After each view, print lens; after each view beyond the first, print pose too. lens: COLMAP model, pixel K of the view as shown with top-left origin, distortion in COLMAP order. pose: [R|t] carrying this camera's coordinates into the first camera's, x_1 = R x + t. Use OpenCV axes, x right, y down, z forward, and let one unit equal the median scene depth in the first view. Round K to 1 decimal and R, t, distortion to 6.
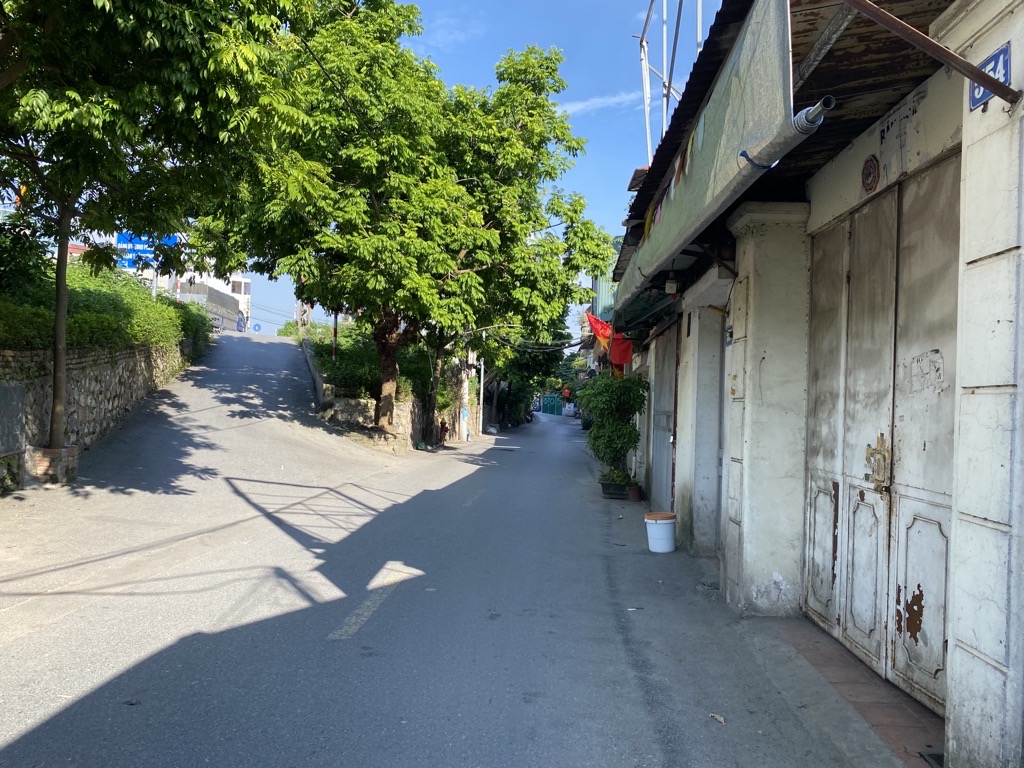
lens RADIAL K [[791.9, 0, 504.2], [0, 791.9, 403.7], [0, 0, 1]] dist [0.062667, -0.071012]
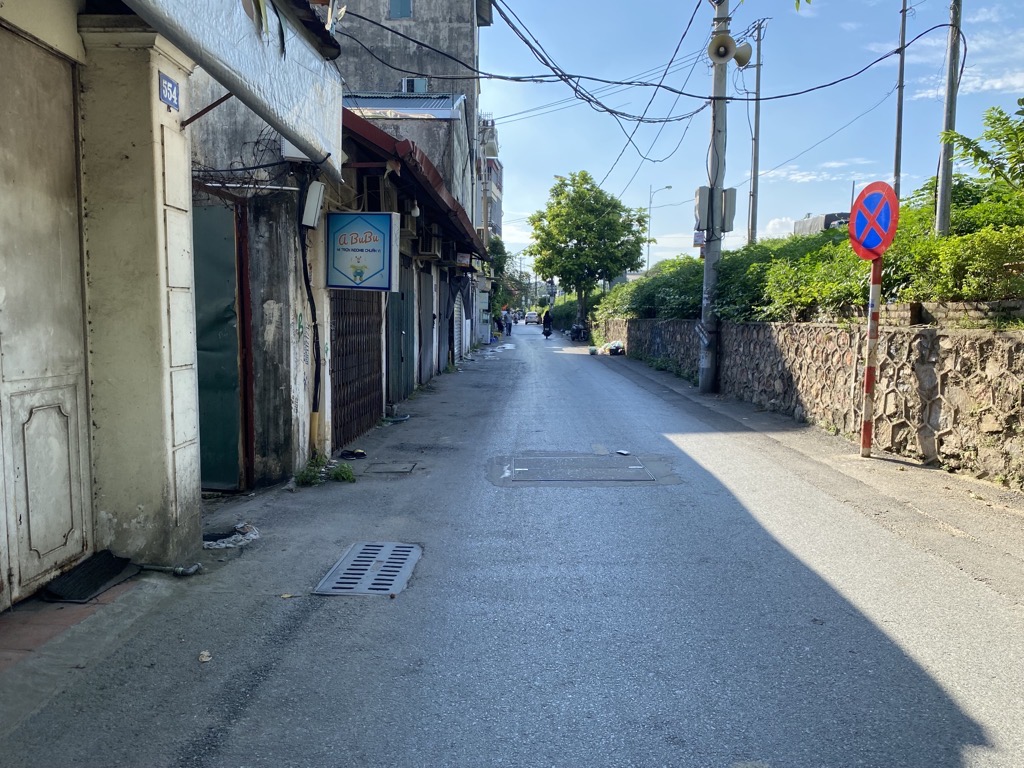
lens RADIAL K [[791.9, 0, 514.4], [0, 791.9, 390.5], [0, 0, 1]] dist [0.062667, -0.071012]
pose [[-0.998317, -0.038395, -0.043462, -0.023652], [-0.042417, 0.994501, 0.095754, 0.001665], [0.039547, 0.097436, -0.994456, 1.787633]]
